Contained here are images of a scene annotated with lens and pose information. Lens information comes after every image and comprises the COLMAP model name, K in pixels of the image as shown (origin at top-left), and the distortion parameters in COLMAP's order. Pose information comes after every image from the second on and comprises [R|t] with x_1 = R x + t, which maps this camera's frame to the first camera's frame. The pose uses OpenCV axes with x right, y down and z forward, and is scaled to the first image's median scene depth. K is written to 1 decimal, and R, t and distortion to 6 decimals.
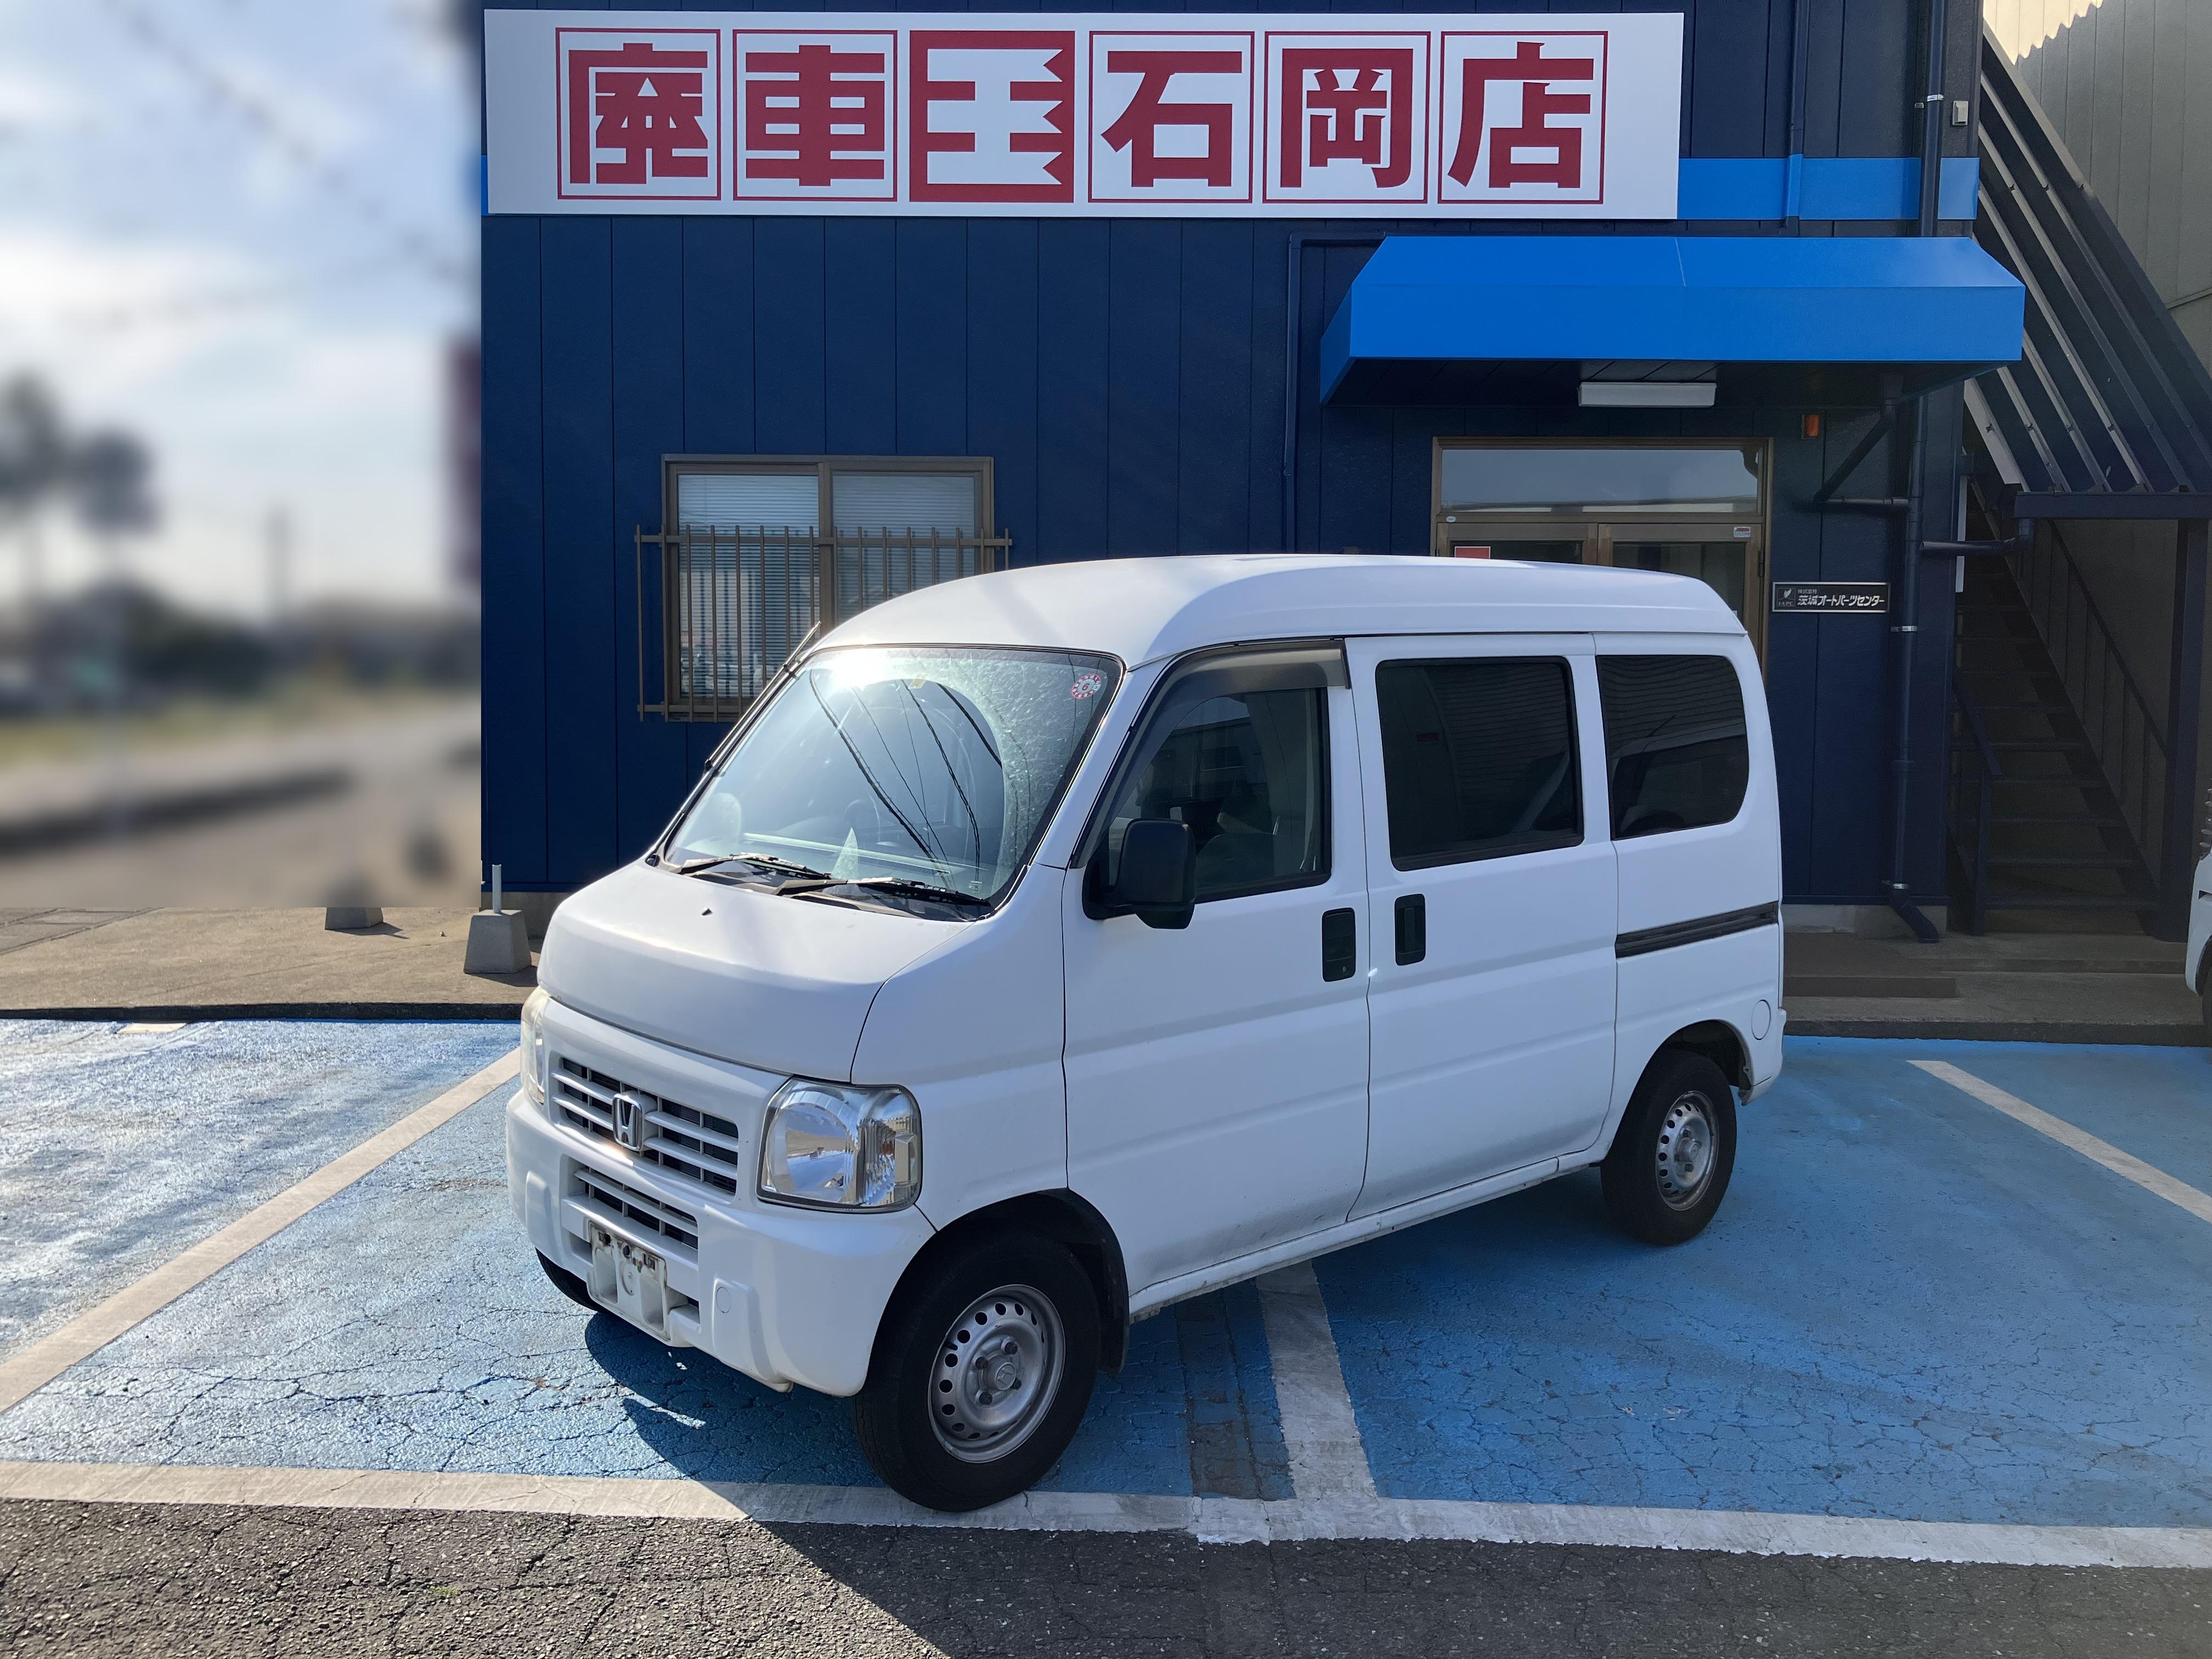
lens RADIAL K [[1789.6, 0, 1100.1], [0, 1789.6, 796.6], [0, 0, 1]] dist [0.000084, 0.027165]
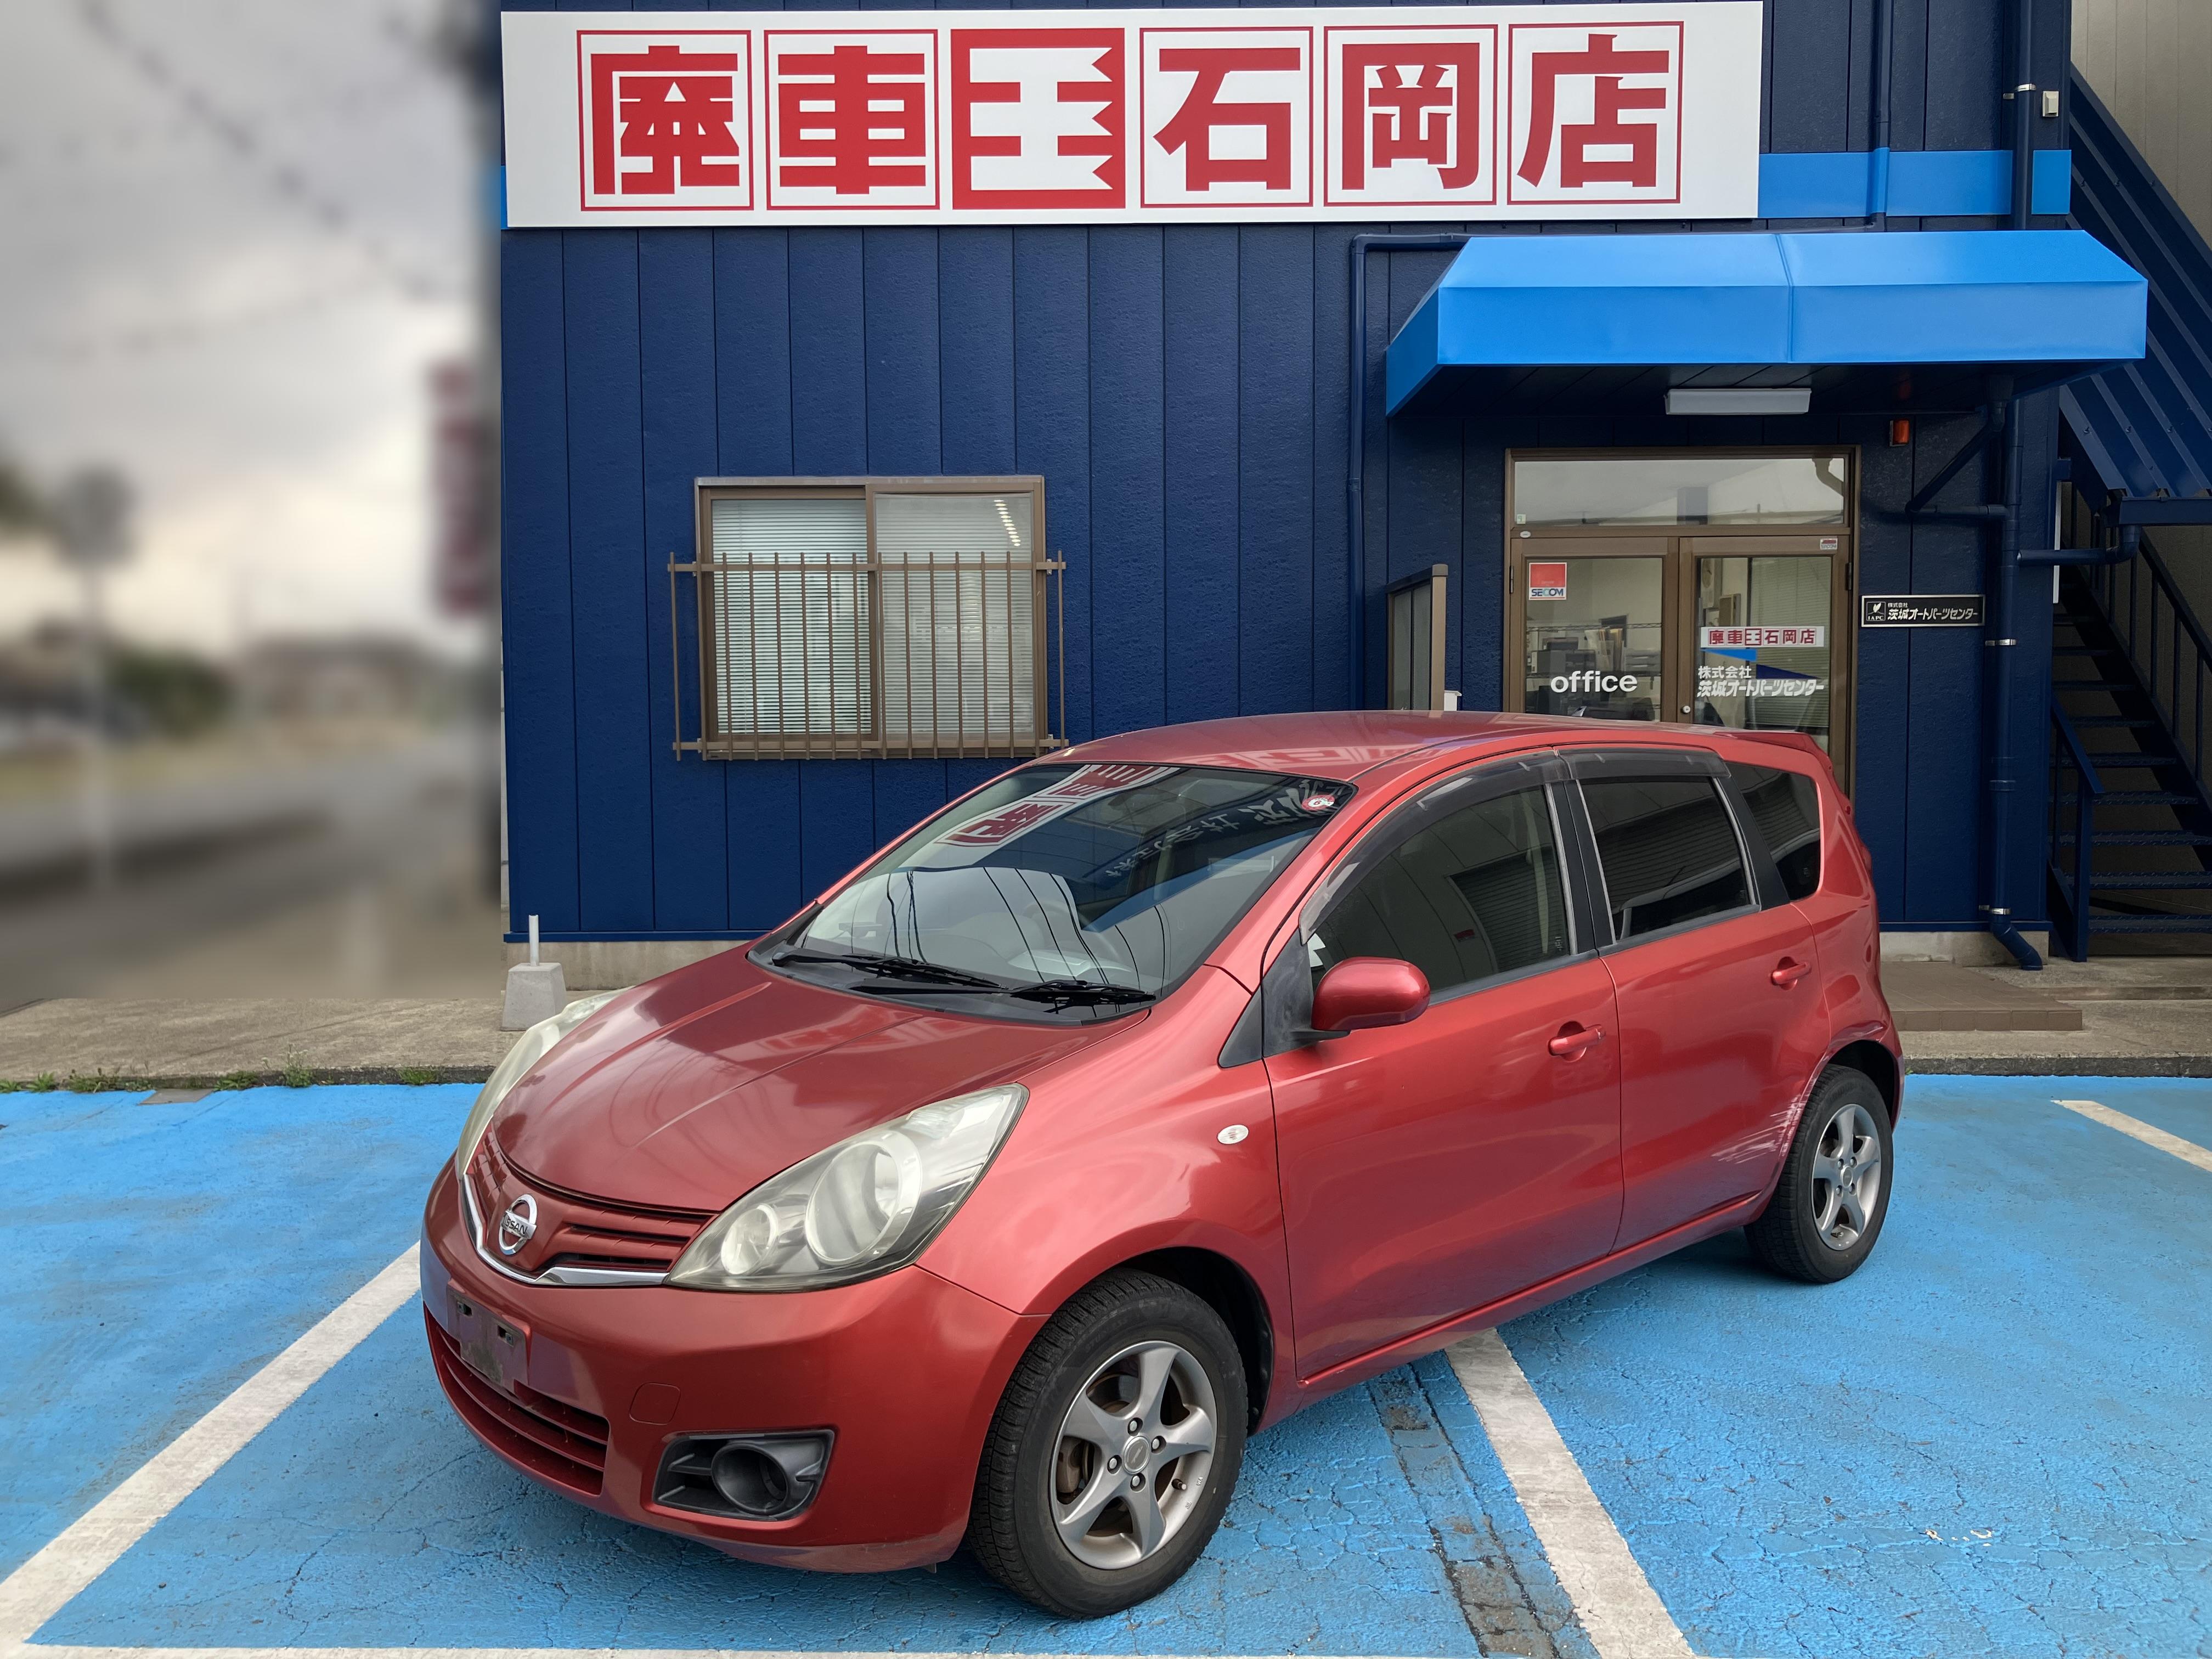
lens RADIAL K [[1789.6, 0, 1083.6], [0, 1789.6, 813.2], [0, 0, 1]] dist [0.000084, 0.027165]
pose [[0.999775, -0.016267, 0.013594, -0.055404], [0.016318, 0.999860, -0.003681, -0.007097], [-0.013532, 0.003902, 0.999901, 0.050068]]
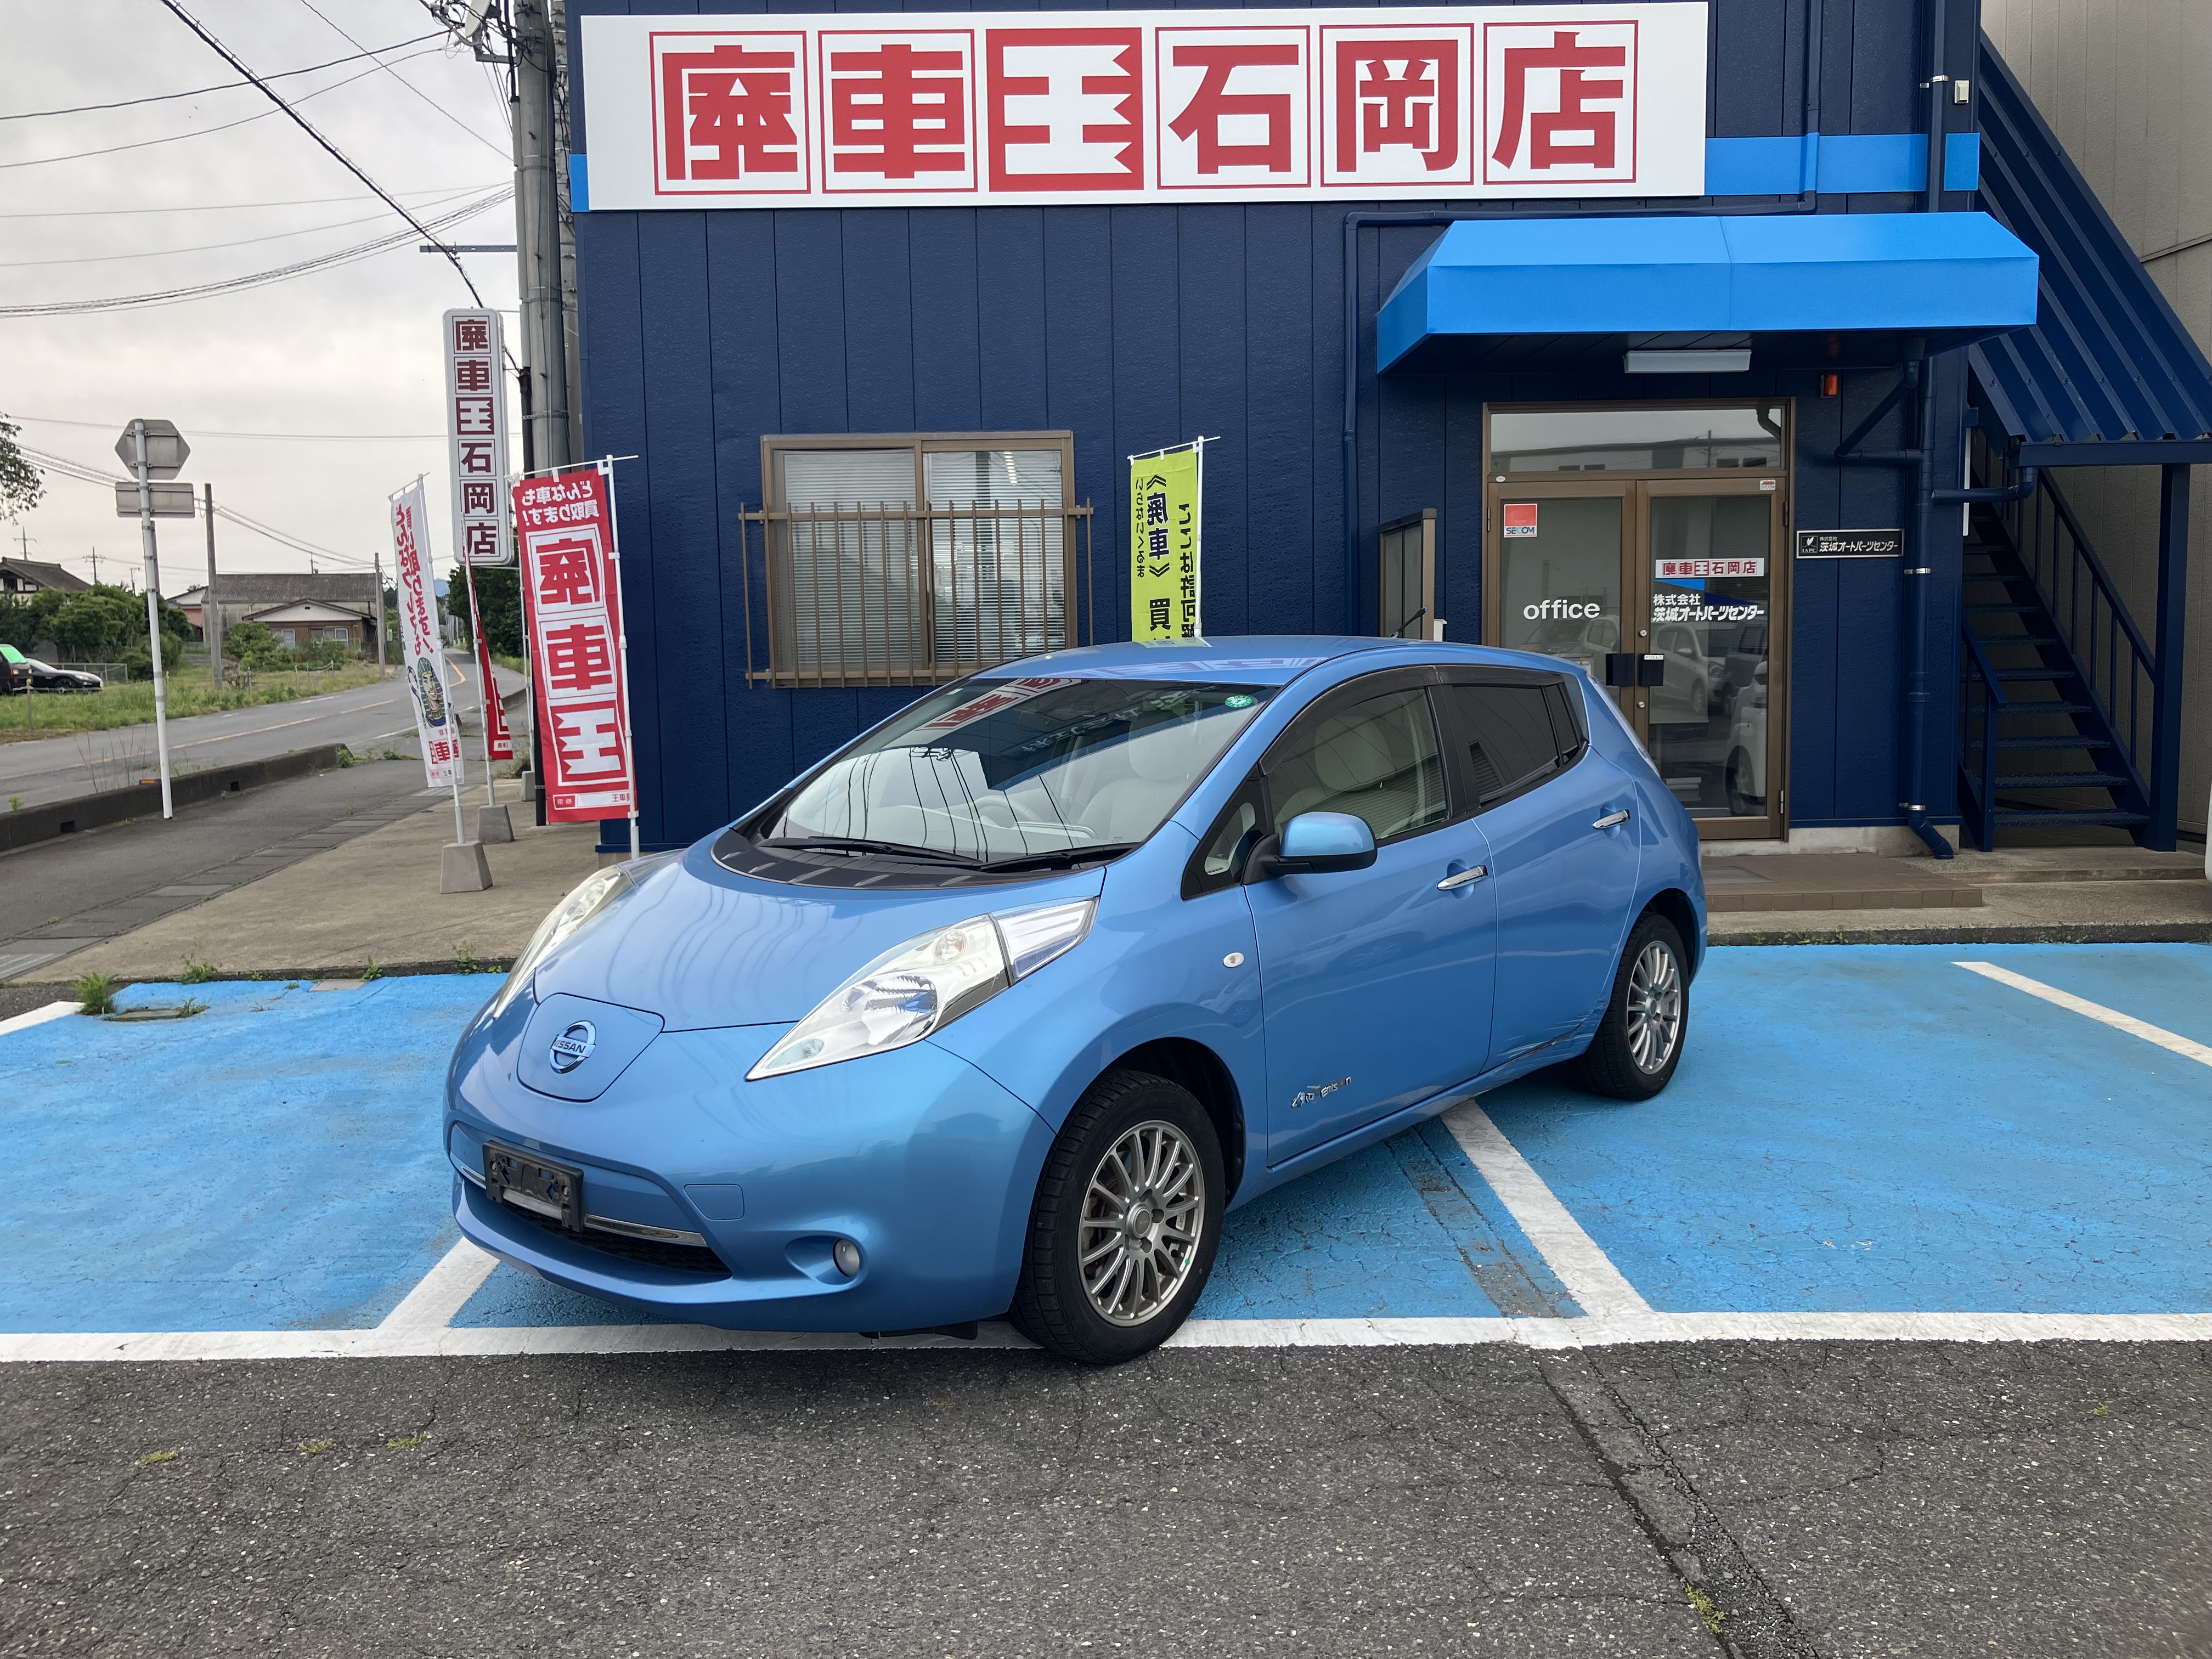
lens RADIAL K [[1789.6, 0, 1079.4], [0, 1789.6, 793.0], [0, 0, 1]] dist [0.000084, 0.027165]
pose [[0.998997, -0.029191, 0.033941, -0.099972], [0.028376, 0.999303, 0.024247, -0.000143], [-0.034625, -0.023260, 0.999130, -0.071164]]
